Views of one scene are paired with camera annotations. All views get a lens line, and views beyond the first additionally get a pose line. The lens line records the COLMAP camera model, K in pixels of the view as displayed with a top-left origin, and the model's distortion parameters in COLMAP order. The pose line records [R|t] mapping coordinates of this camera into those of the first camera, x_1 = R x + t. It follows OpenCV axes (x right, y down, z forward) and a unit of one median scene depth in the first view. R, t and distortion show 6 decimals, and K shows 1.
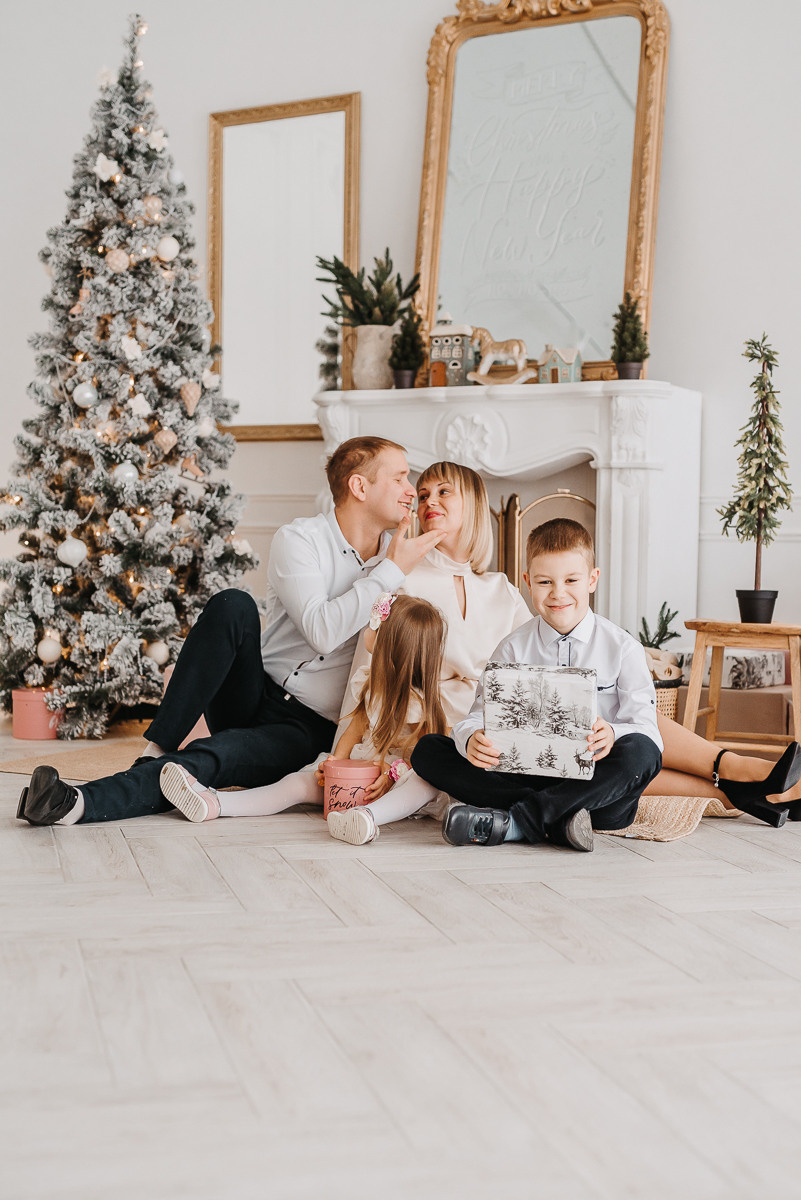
lens RADIAL K [[1666.3, 0, 397.7], [0, 1666.3, 593.4], [0, 0, 1]] dist [-0.016984, 0.000000]
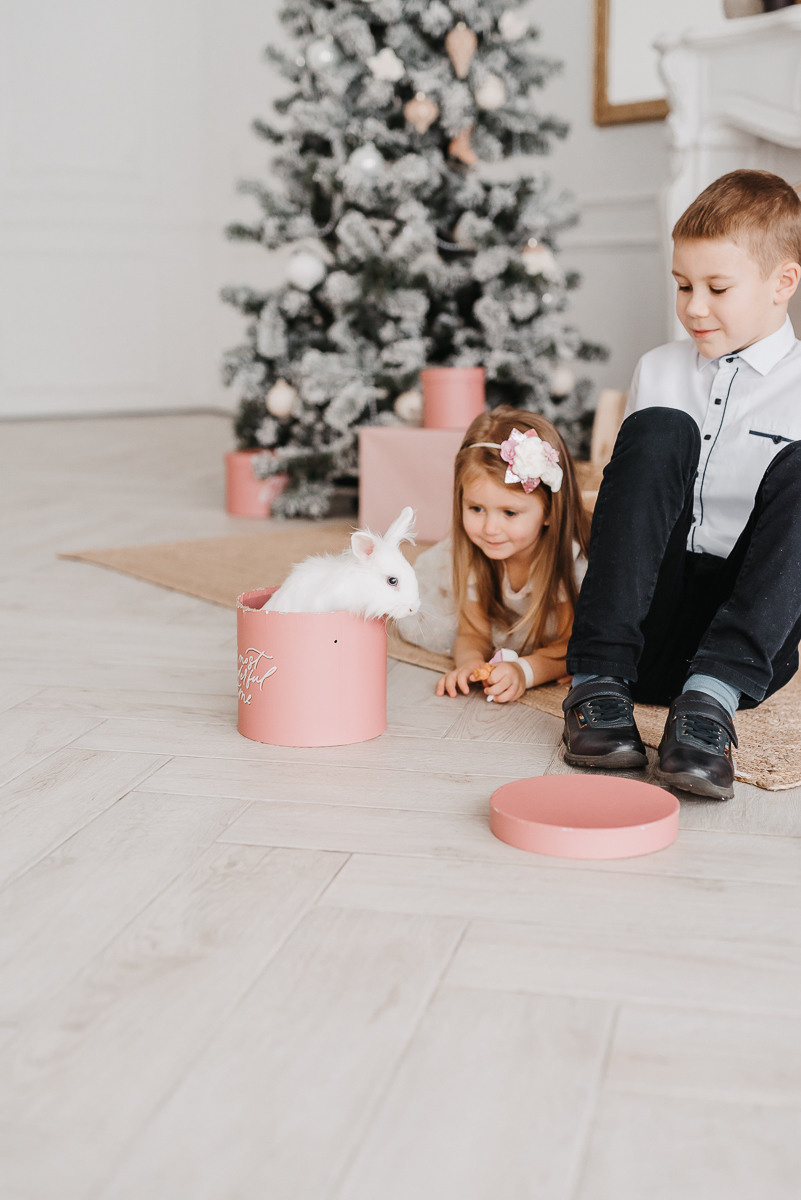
lens RADIAL K [[1666.3, 0, 405.5], [0, 1666.3, 605.1], [0, 0, 1]] dist [-0.016984, 0.000000]
pose [[0.891872, 0.073237, -0.446319, 0.193194], [-0.004926, 0.988317, 0.152330, 0.009527], [0.452261, -0.133660, 0.881813, 0.326492]]
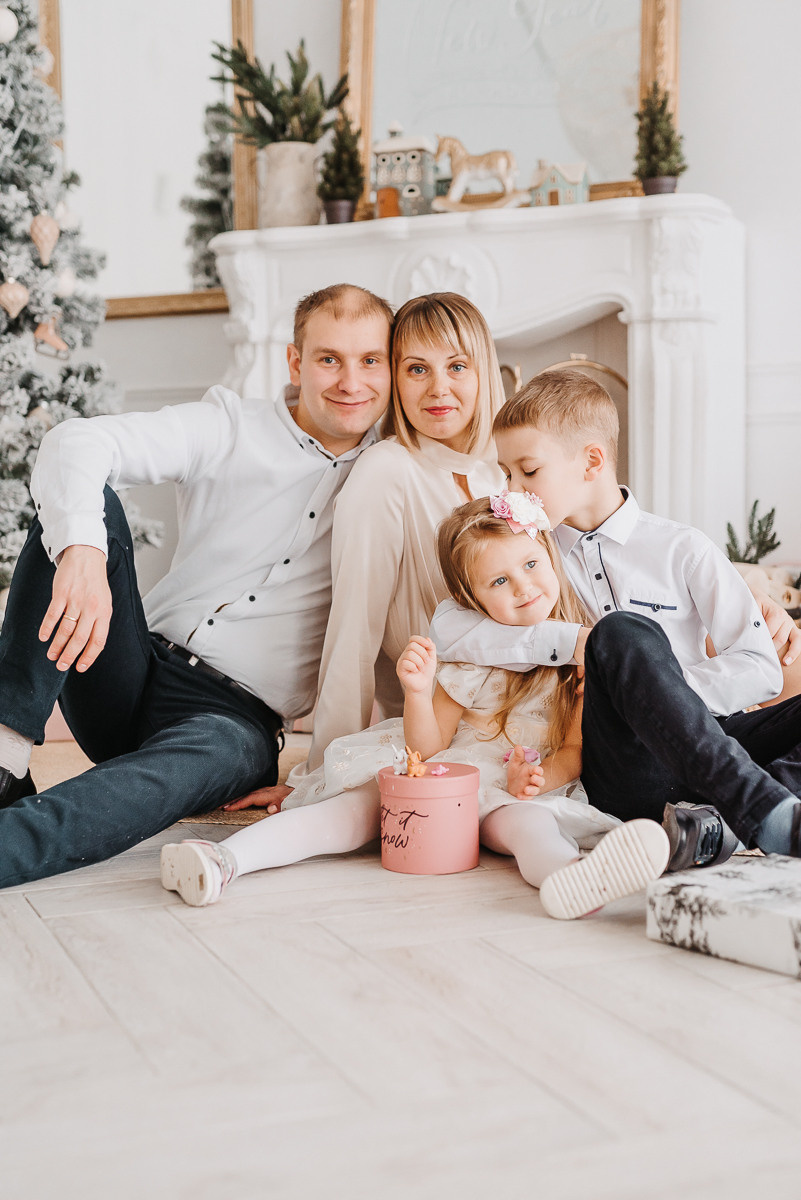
lens RADIAL K [[1666.3, 0, 399.5], [0, 1666.3, 598.0], [0, 0, 1]] dist [-0.016984, 0.000000]
pose [[0.990500, -0.039564, 0.131696, -0.074992], [0.035655, 0.998855, 0.031906, 0.016804], [-0.132807, -0.026908, 0.990777, 0.284753]]
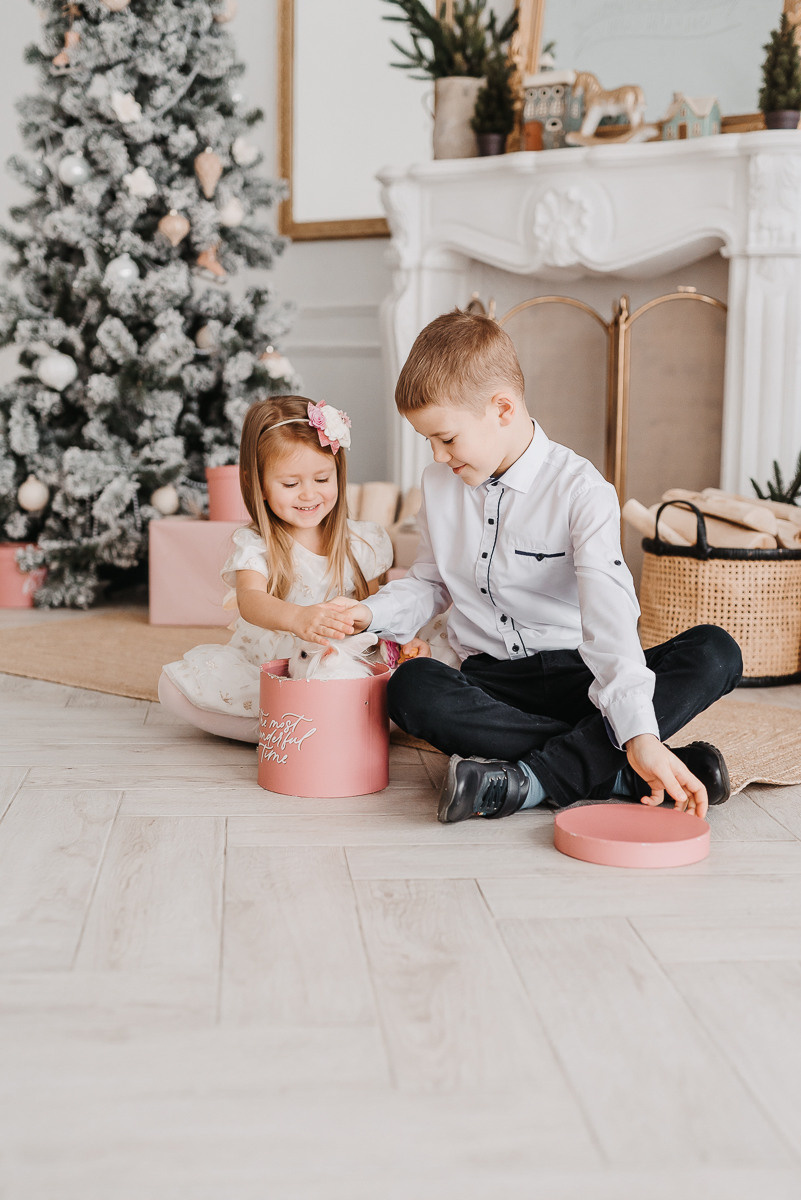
lens RADIAL K [[1666.3, 0, 396.7], [0, 1666.3, 599.3], [0, 0, 1]] dist [-0.016984, 0.000000]
pose [[0.987447, 0.022827, -0.156290, 0.088823], [-0.008288, 0.995627, 0.093051, 0.007565], [0.157731, -0.090588, 0.983318, 0.233441]]
